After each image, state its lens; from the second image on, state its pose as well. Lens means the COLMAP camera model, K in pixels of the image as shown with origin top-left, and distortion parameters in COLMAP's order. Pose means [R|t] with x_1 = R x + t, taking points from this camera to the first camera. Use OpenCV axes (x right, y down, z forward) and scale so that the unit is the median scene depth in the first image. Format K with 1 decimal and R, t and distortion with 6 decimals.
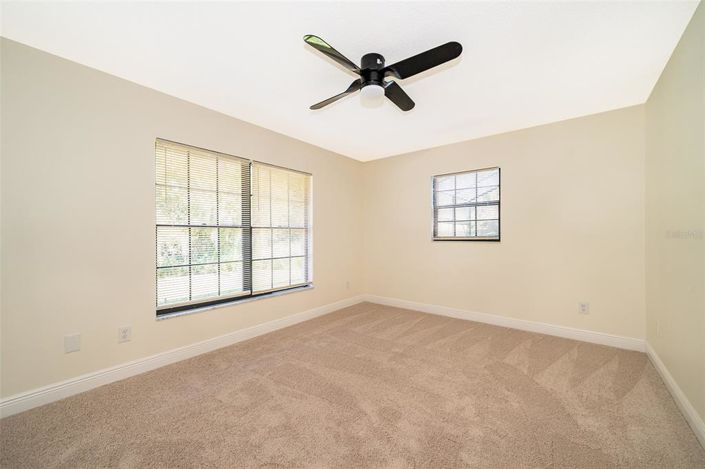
lens RADIAL K [[277.9, 0, 349.0], [0, 277.9, 234.5], [0, 0, 1]] dist [0.000151, -0.000152]
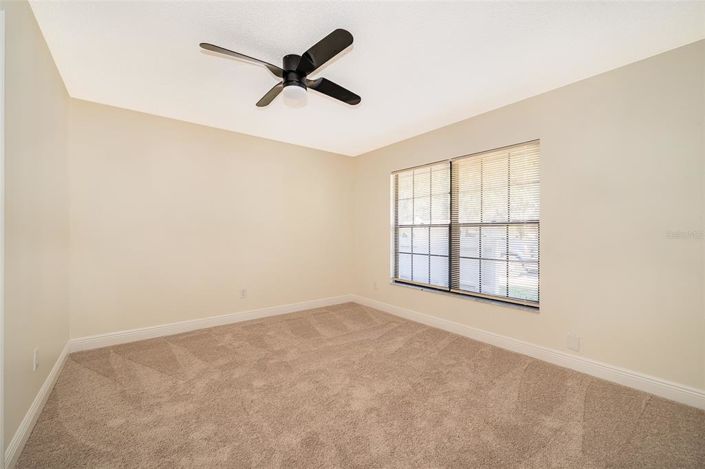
lens RADIAL K [[277.9, 0, 349.0], [0, 277.9, 234.5], [0, 0, 1]] dist [0.000151, -0.000152]
pose [[-0.213328, 0.006380, -0.976960, 0.756939], [0.004913, 0.999973, 0.005457, 0.002422], [0.976968, -0.003635, -0.213353, 0.882385]]
